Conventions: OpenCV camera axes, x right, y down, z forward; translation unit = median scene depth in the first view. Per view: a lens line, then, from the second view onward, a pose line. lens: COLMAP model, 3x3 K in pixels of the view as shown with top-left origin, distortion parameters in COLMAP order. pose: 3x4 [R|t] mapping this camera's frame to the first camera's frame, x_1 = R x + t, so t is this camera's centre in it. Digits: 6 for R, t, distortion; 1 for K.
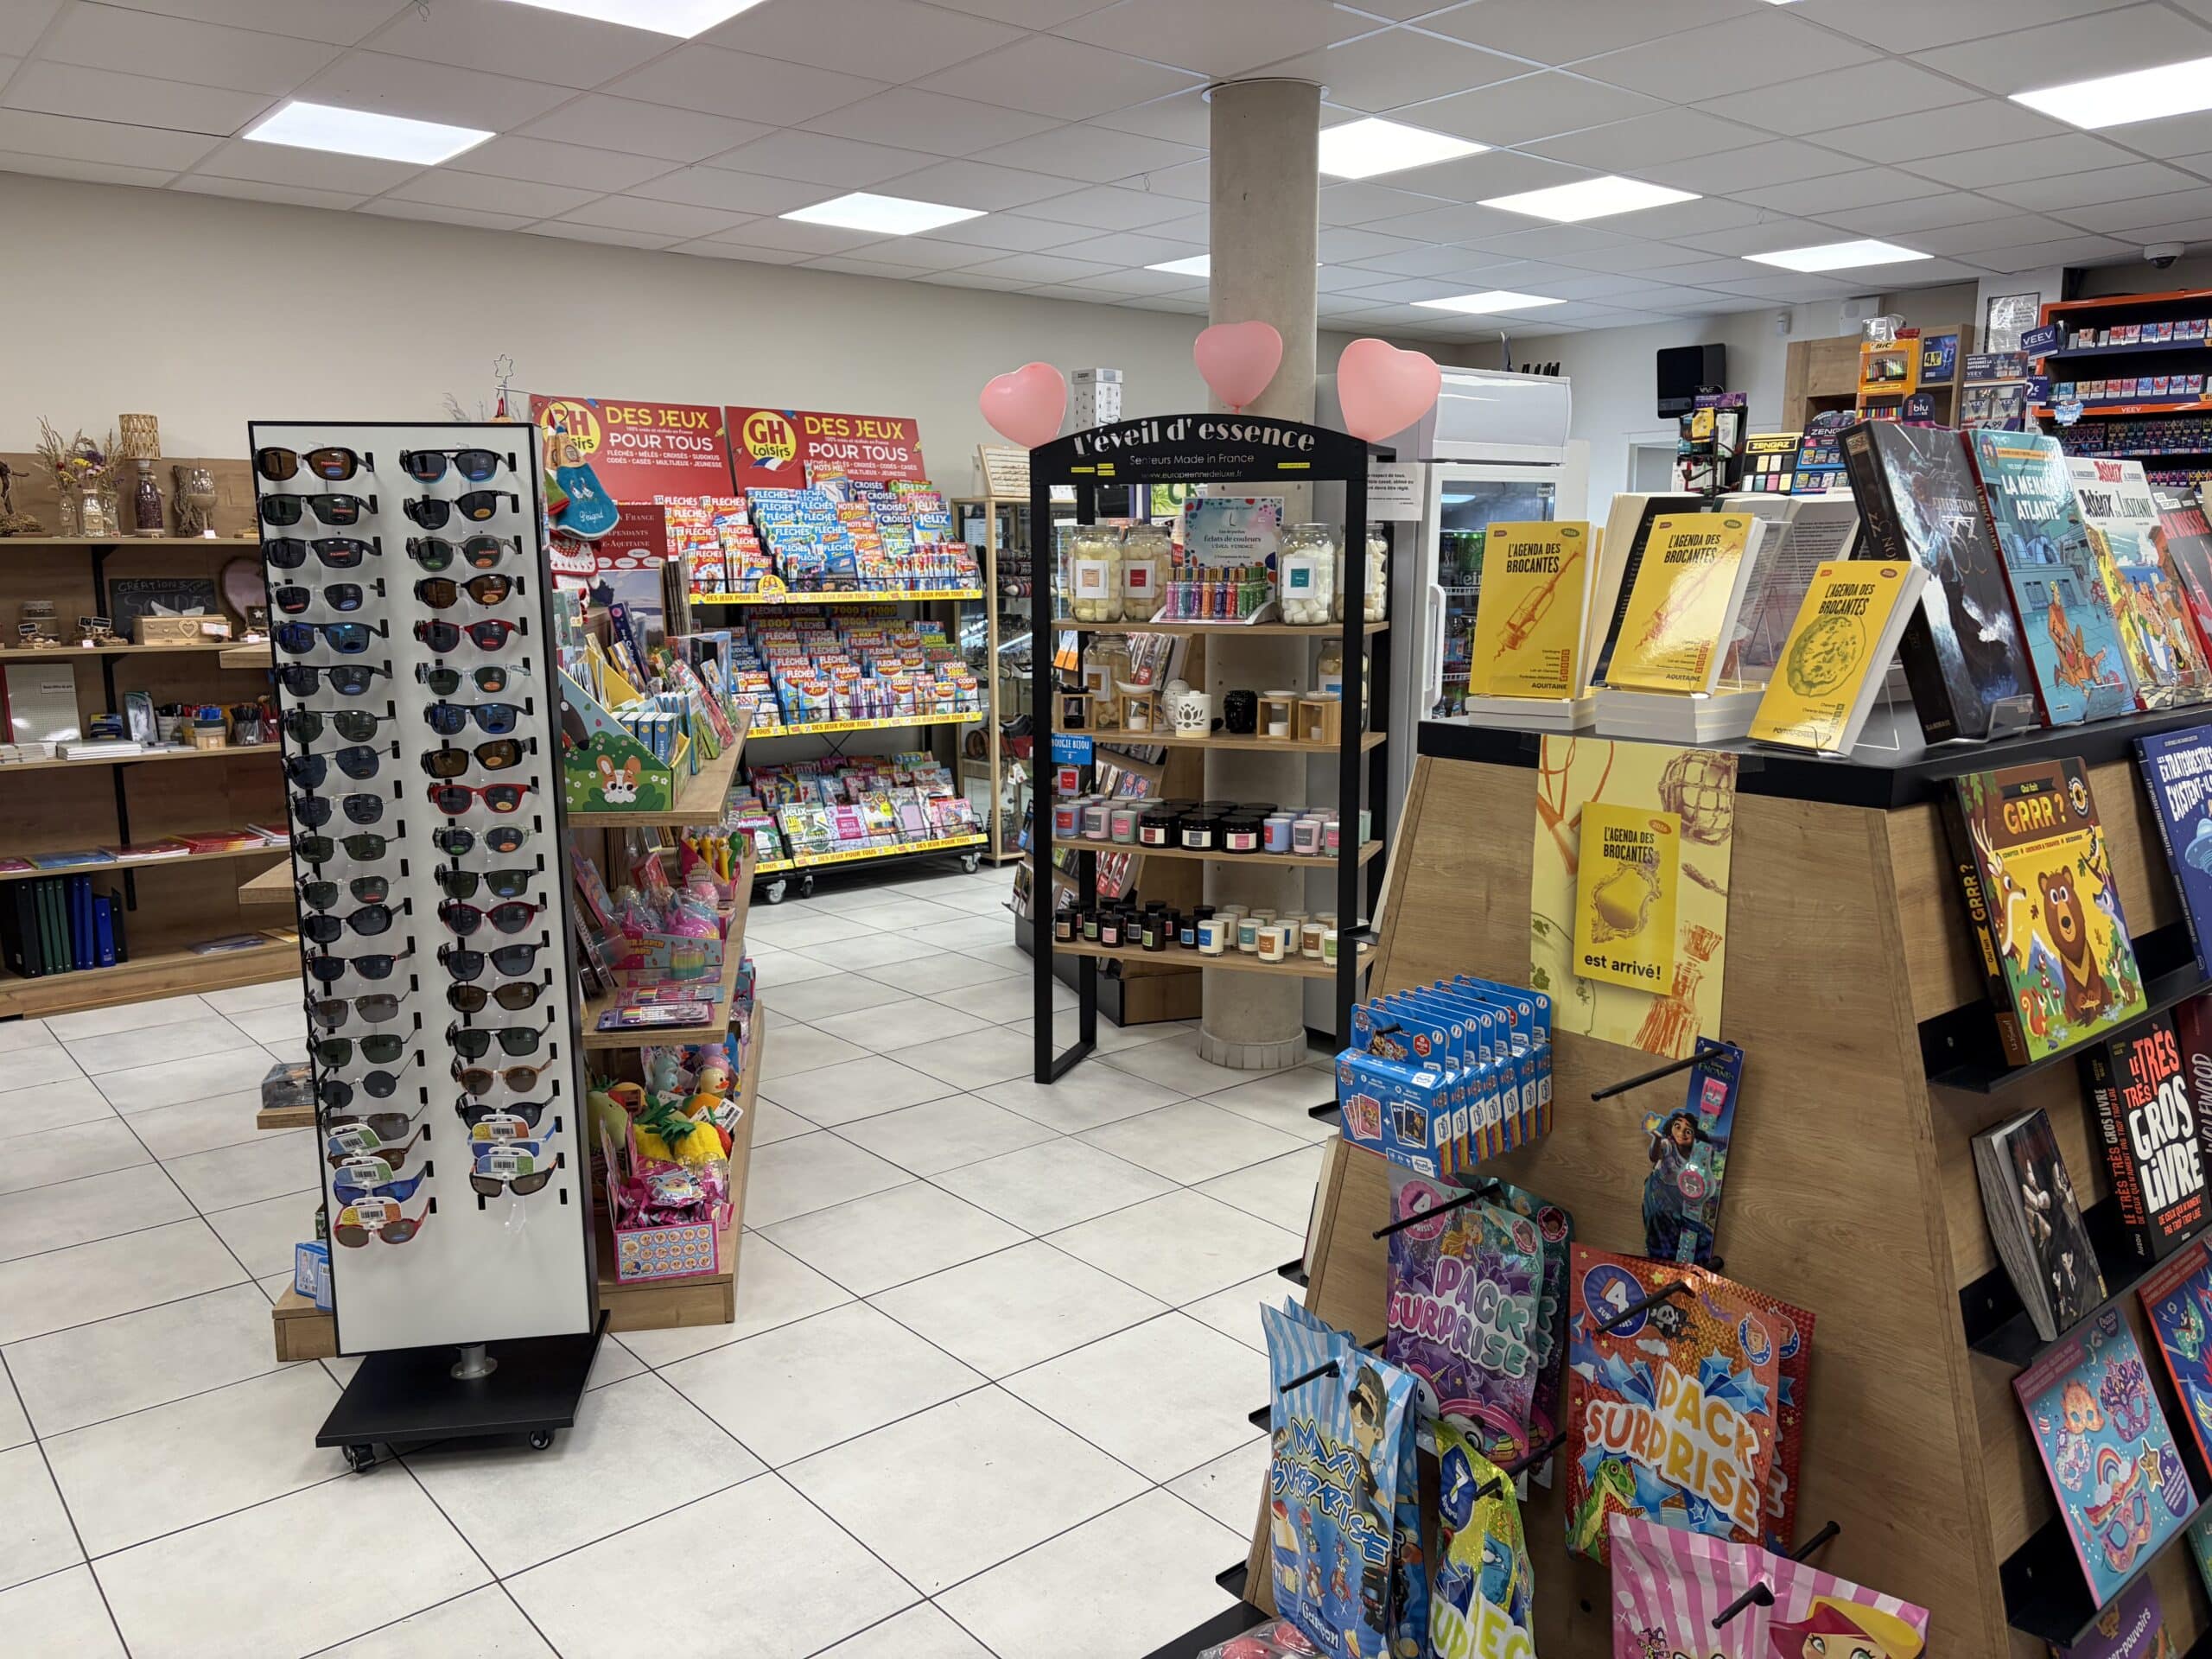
lens RADIAL K [[1699.6, 0, 1091.2], [0, 1699.6, 833.6], [0, 0, 1]] dist [0.021685, -0.030095]
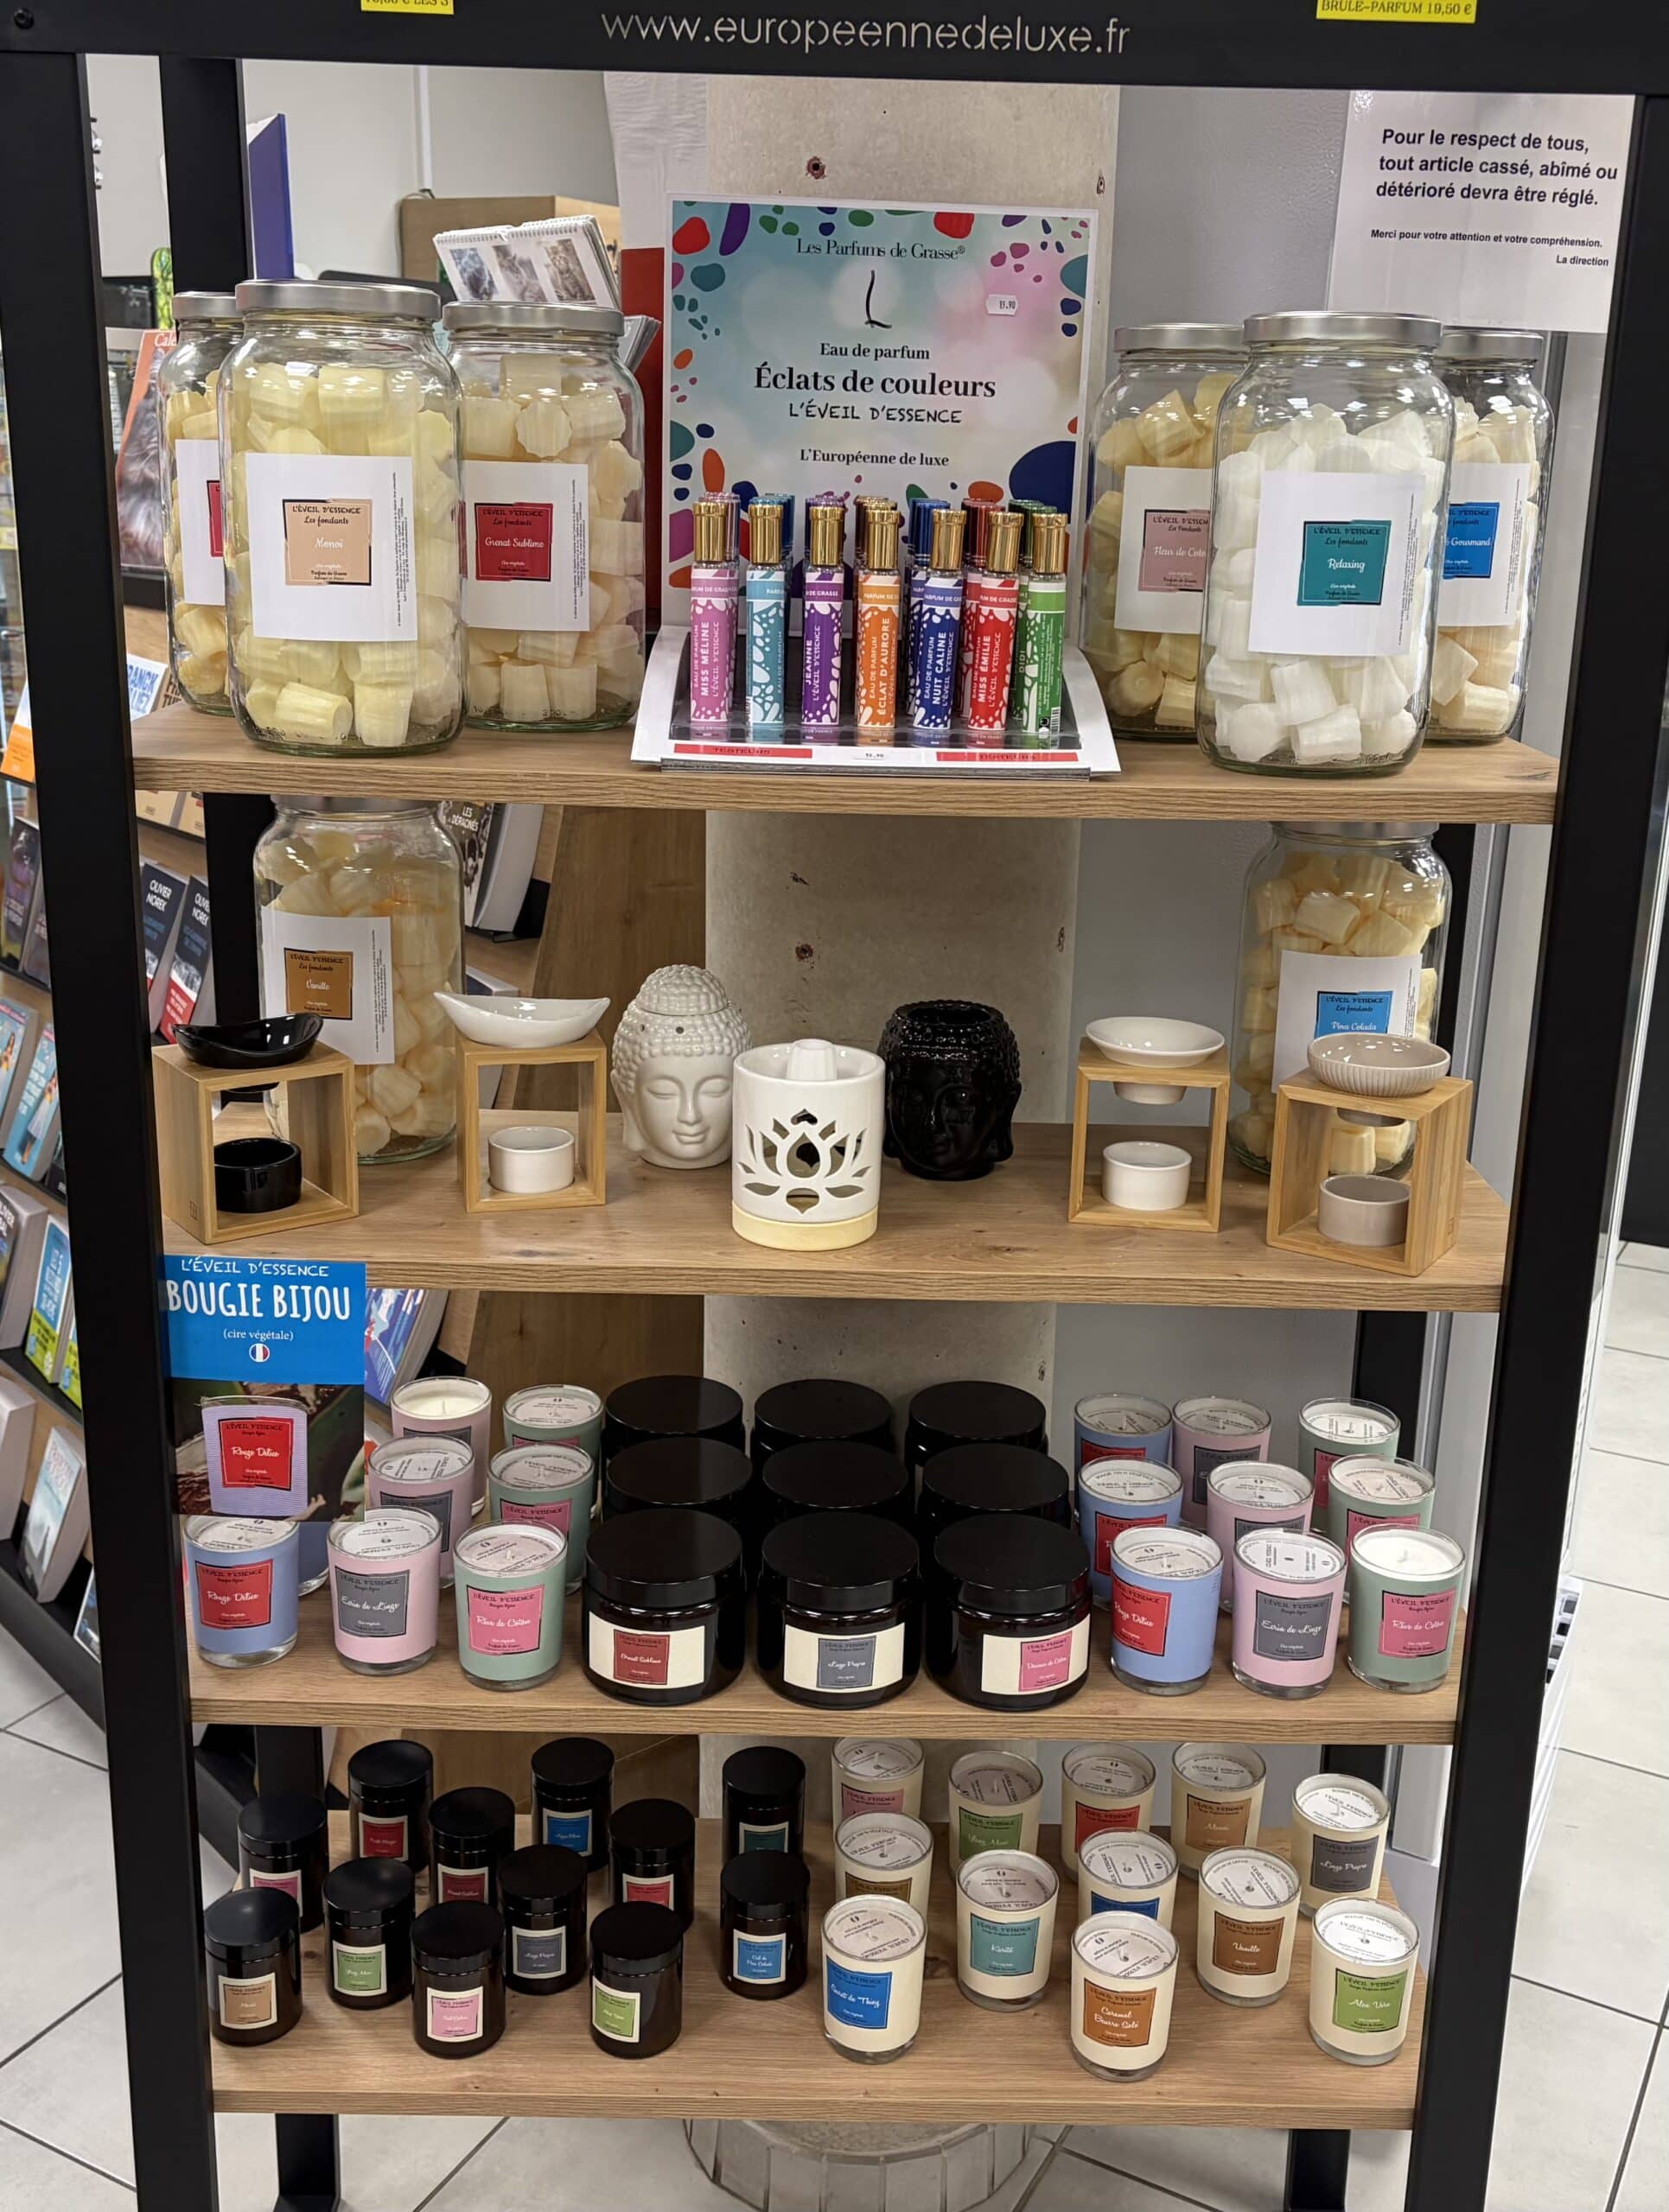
lens RADIAL K [[2178.8, 0, 866.5], [0, 2178.8, 1071.6], [0, 0, 1]] dist [0.020907, 0.000000]
pose [[0.925468, -0.076532, 0.371014, -0.042026], [0.036234, 0.992773, 0.114405, -0.111255], [-0.377088, -0.092435, 0.921553, 0.704271]]
